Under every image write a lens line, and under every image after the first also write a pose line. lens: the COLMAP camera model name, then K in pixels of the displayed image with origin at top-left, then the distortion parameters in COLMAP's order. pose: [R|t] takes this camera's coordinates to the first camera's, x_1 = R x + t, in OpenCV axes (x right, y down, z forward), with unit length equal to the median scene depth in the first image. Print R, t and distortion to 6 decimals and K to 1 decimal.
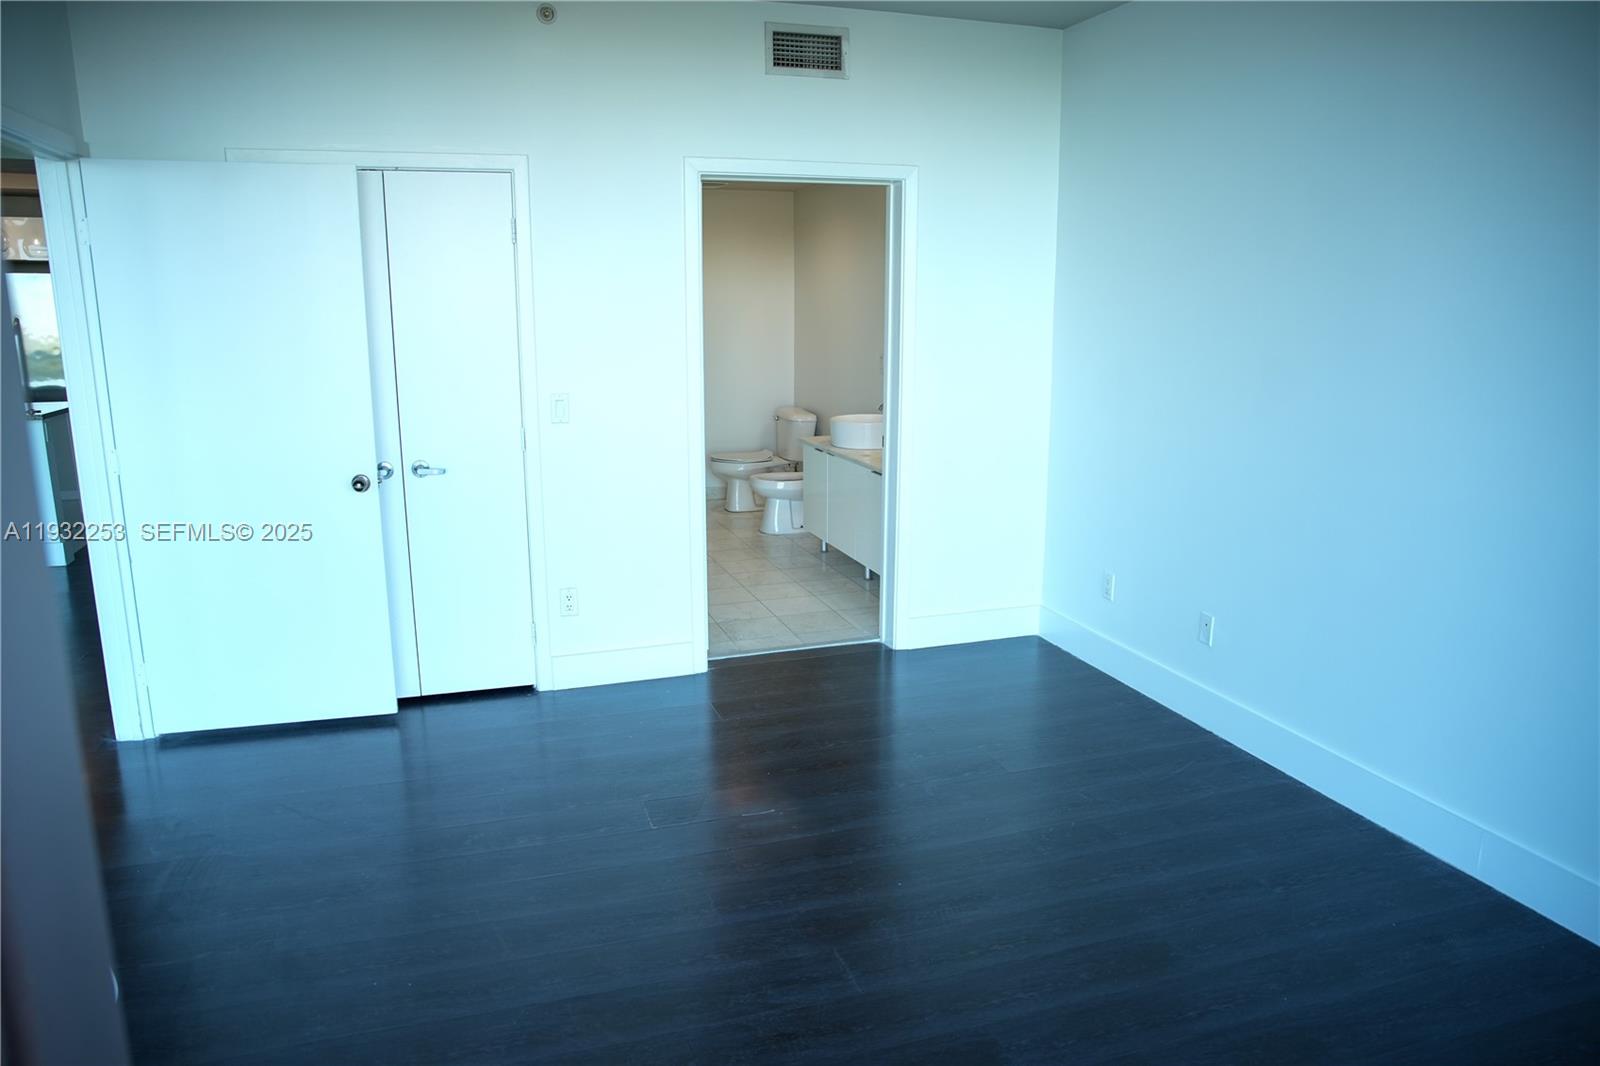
lens RADIAL K [[1109.6, 0, 800.0], [0, 1109.6, 533.0], [0, 0, 1]] dist [-0.001123, -0.000095]
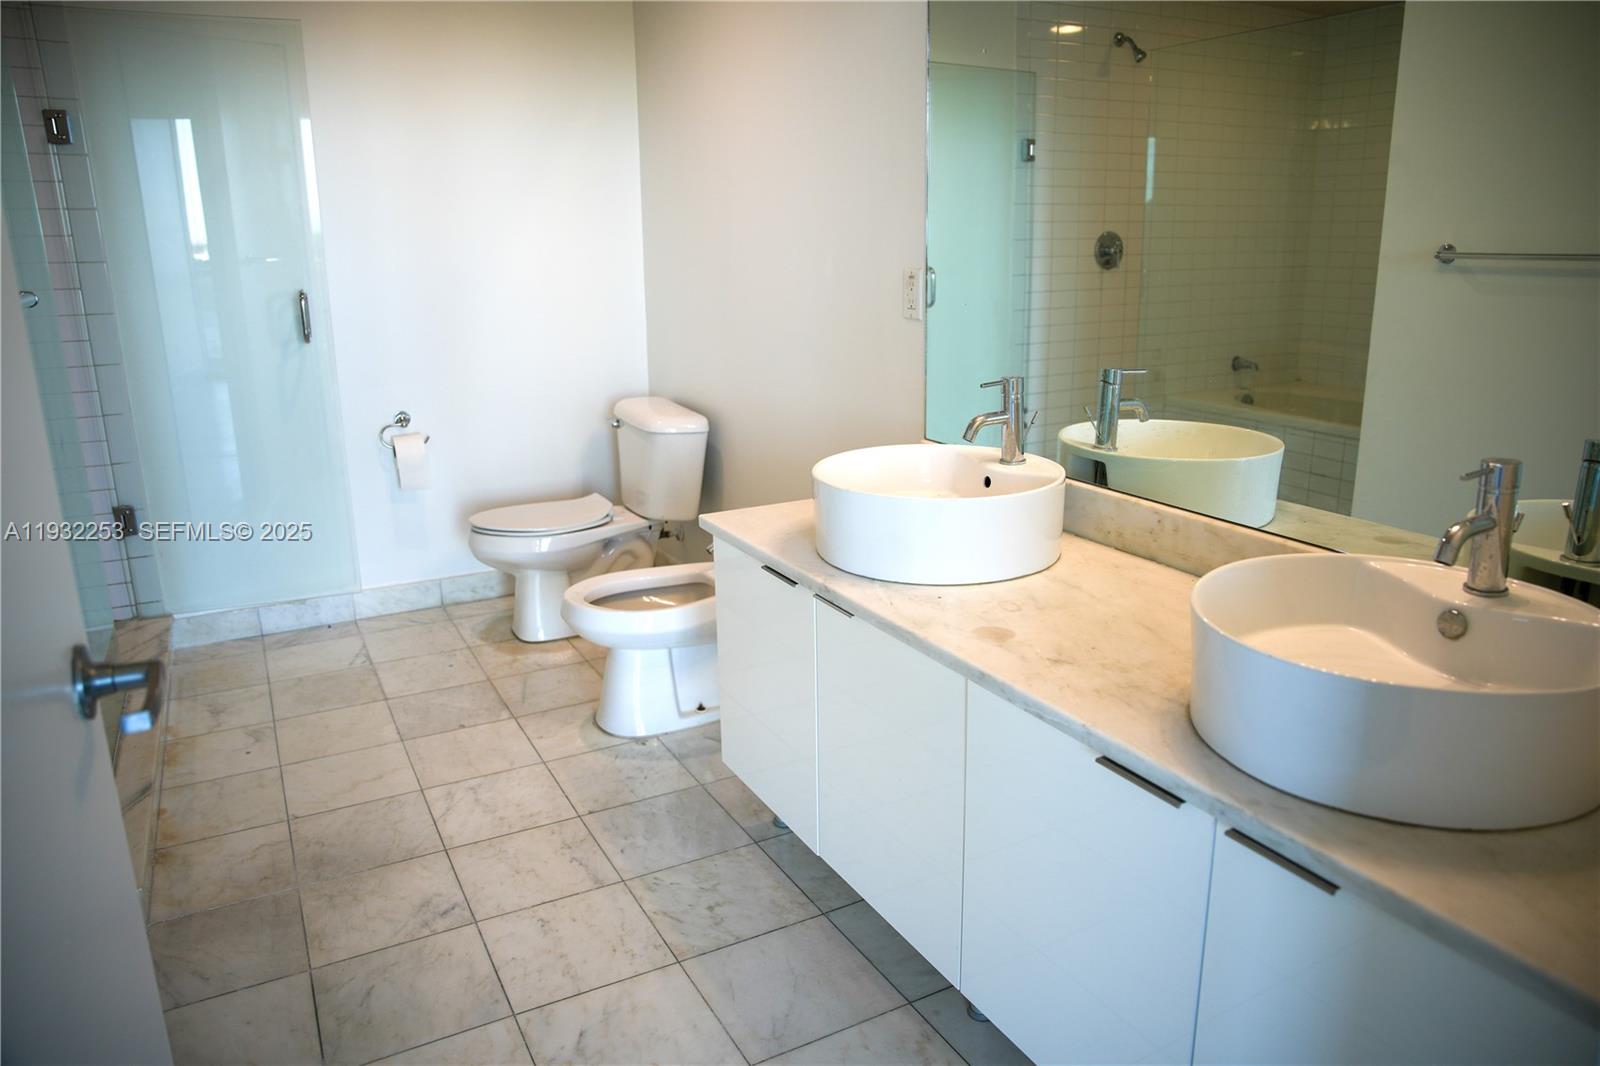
lens RADIAL K [[1109.6, 0, 800.0], [0, 1109.6, 533.0], [0, 0, 1]] dist [-0.001123, -0.000095]
pose [[0.986228, -0.058896, 0.154547, -0.019997], [0.051068, 0.997227, 0.054141, -0.082191], [-0.157307, -0.045503, 0.986501, 0.552338]]
